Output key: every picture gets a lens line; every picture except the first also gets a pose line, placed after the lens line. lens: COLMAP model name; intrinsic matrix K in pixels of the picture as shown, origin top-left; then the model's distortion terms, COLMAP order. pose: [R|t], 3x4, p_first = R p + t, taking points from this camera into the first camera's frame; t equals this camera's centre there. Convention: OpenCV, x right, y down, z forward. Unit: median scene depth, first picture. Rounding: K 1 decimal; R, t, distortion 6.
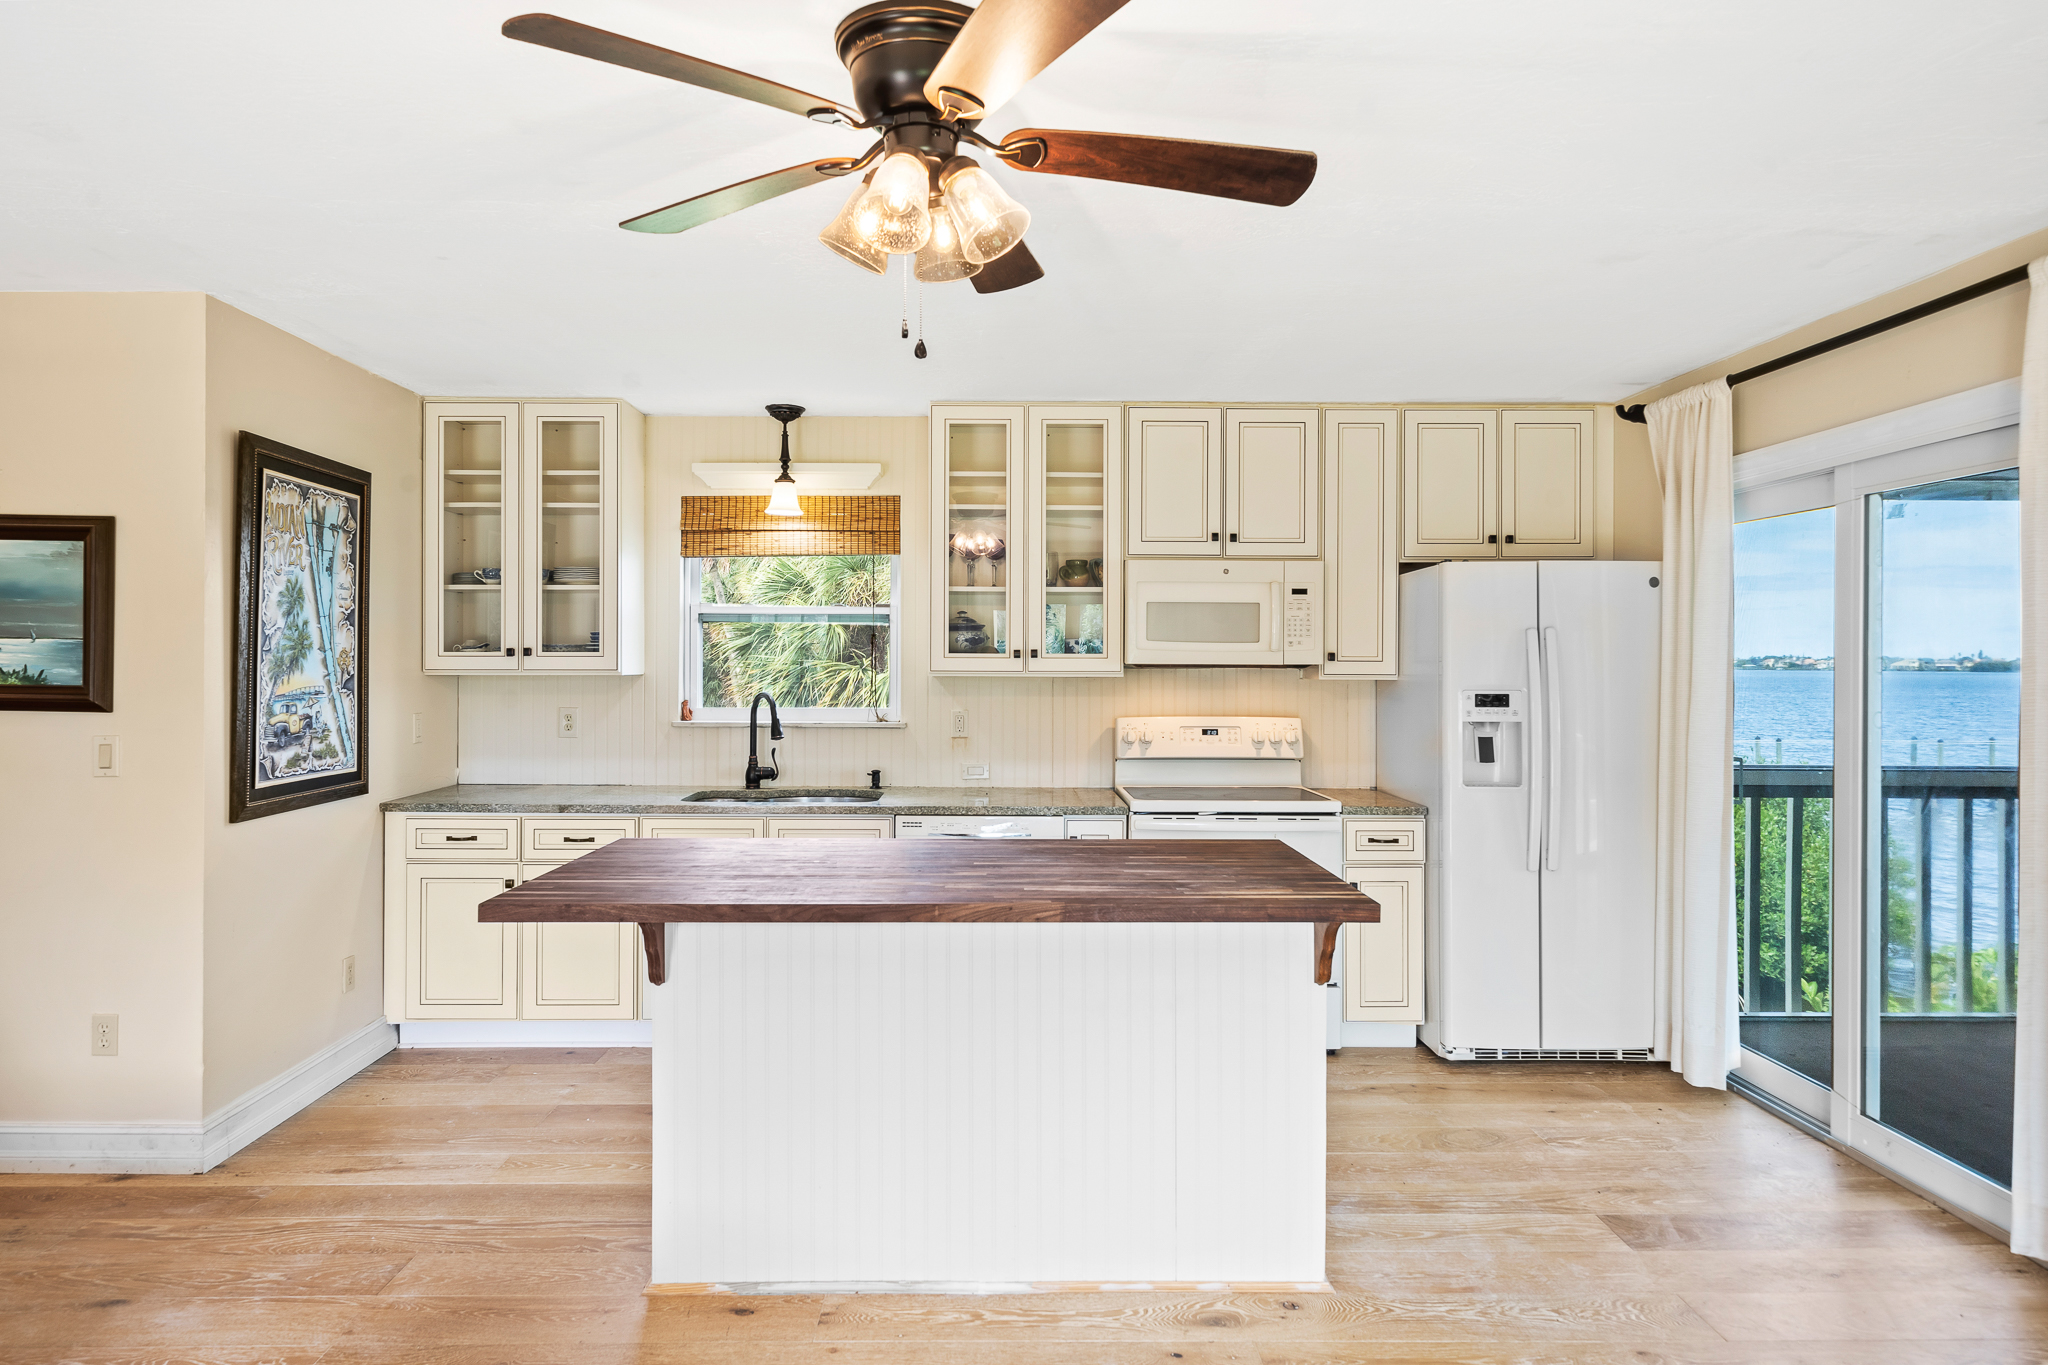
lens RADIAL K [[1204.3, 0, 1015.3], [0, 1204.3, 662.8], [0, 0, 1]] dist [-0.001286, 0.001216]
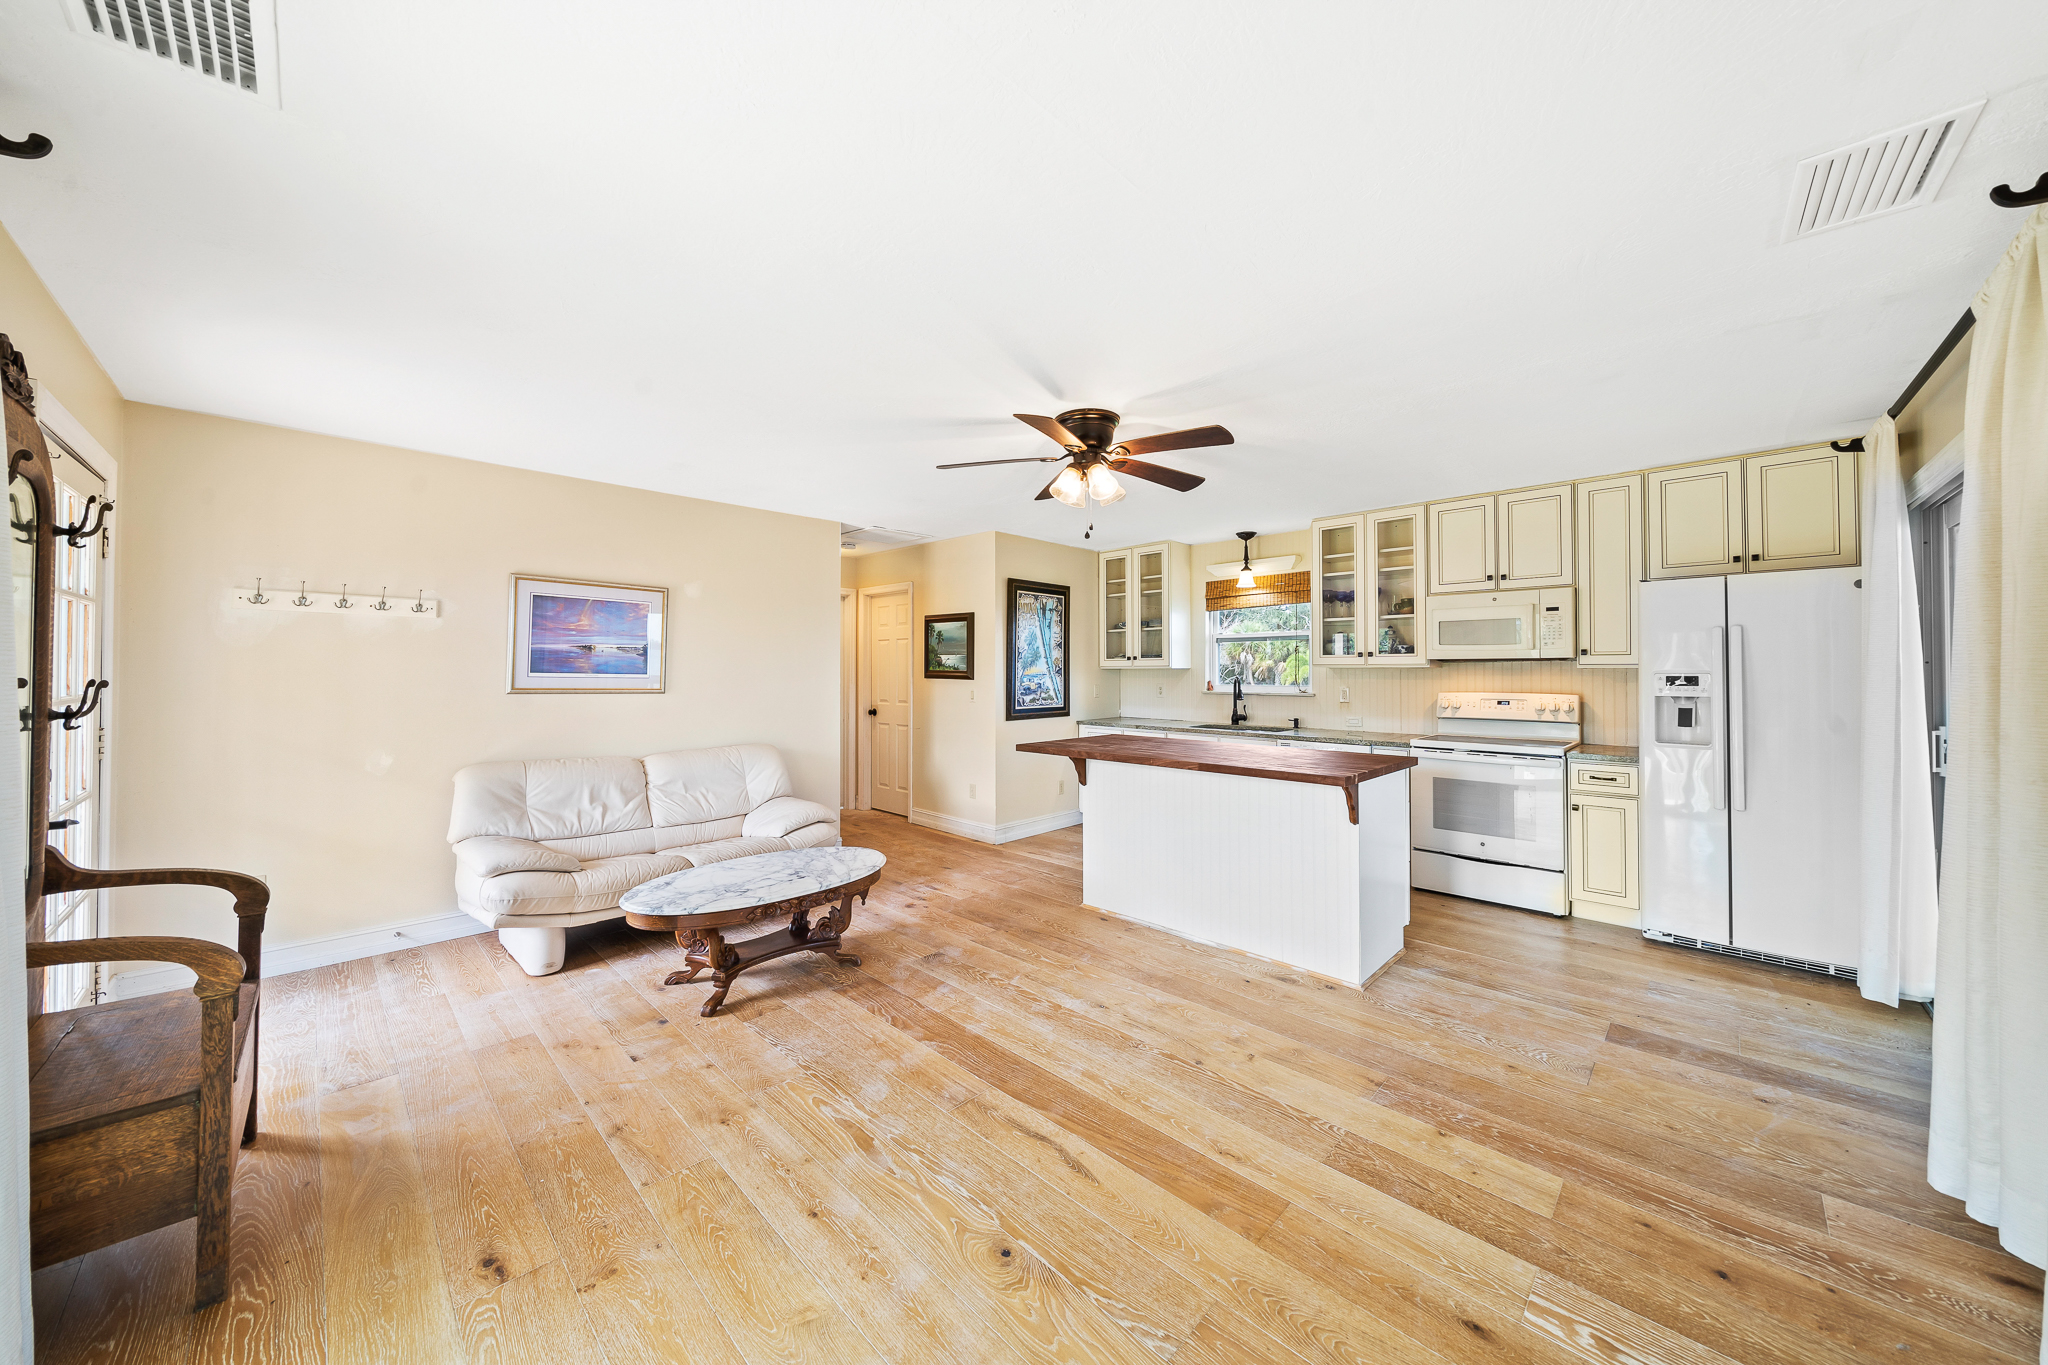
lens RADIAL K [[706.5, 0, 1028.4], [0, 706.5, 666.6], [0, 0, 1]] dist [-0.010009, 0.000024]
pose [[0.706687, -0.008488, -0.707476, 0.441260], [0.003629, 0.999958, -0.008372, 0.019286], [0.707517, 0.003349, 0.706688, -0.087149]]
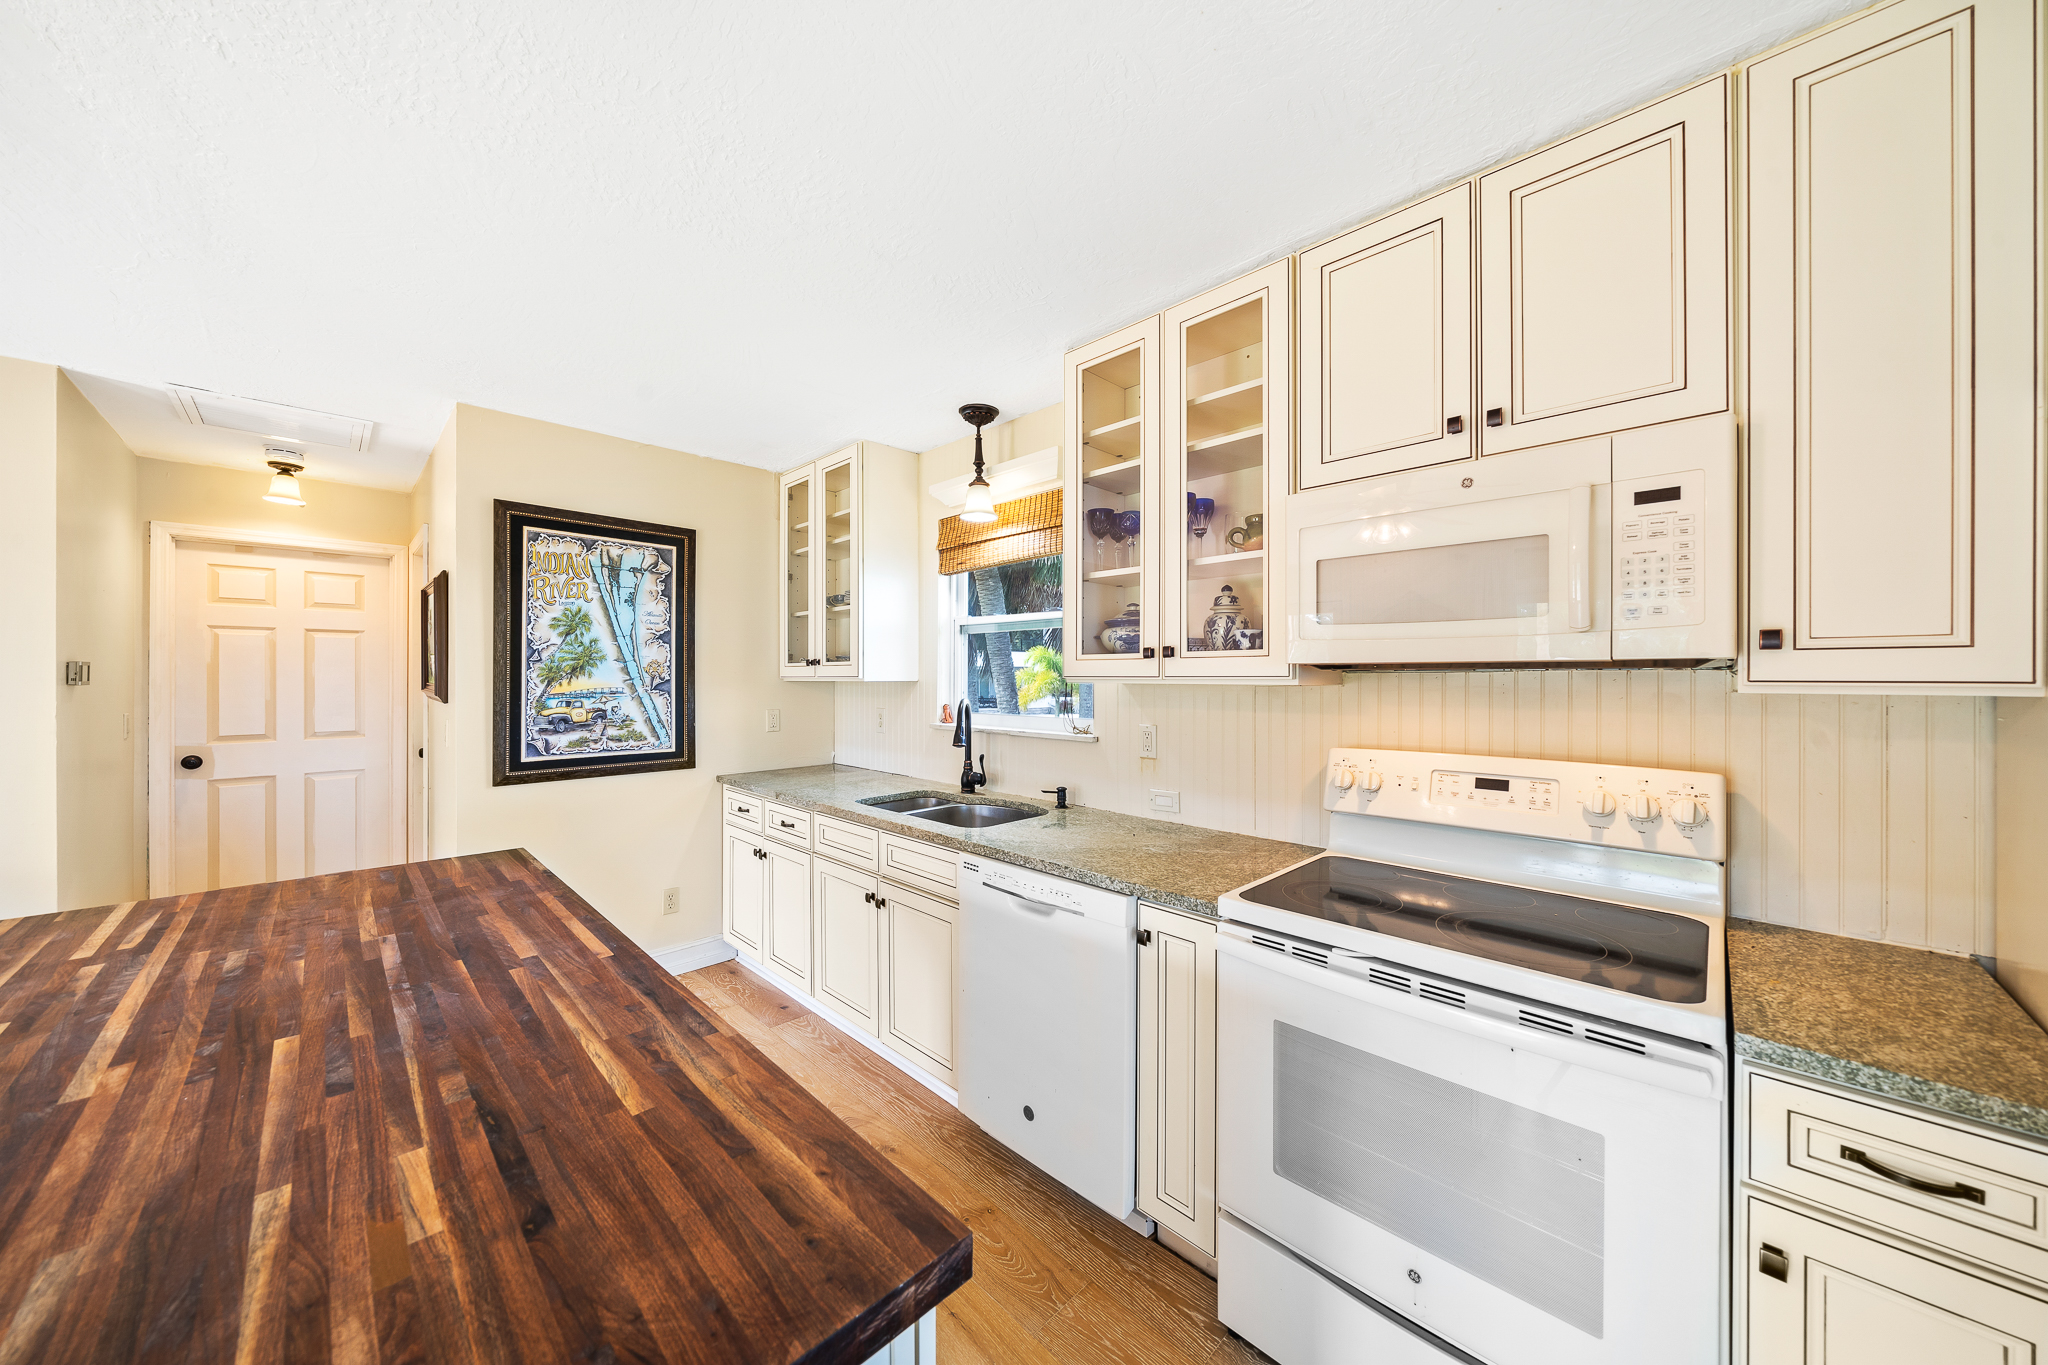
lens RADIAL K [[699.0, 0, 1024.0], [0, 699.0, 682.5], [0, 0, 1]] dist [-0.008434, 0.000378]
pose [[0.703547, 0.002492, -0.710644, 0.284817], [0.000095, 0.999994, 0.003601, 0.010158], [0.710649, -0.002601, 0.703542, 0.732401]]
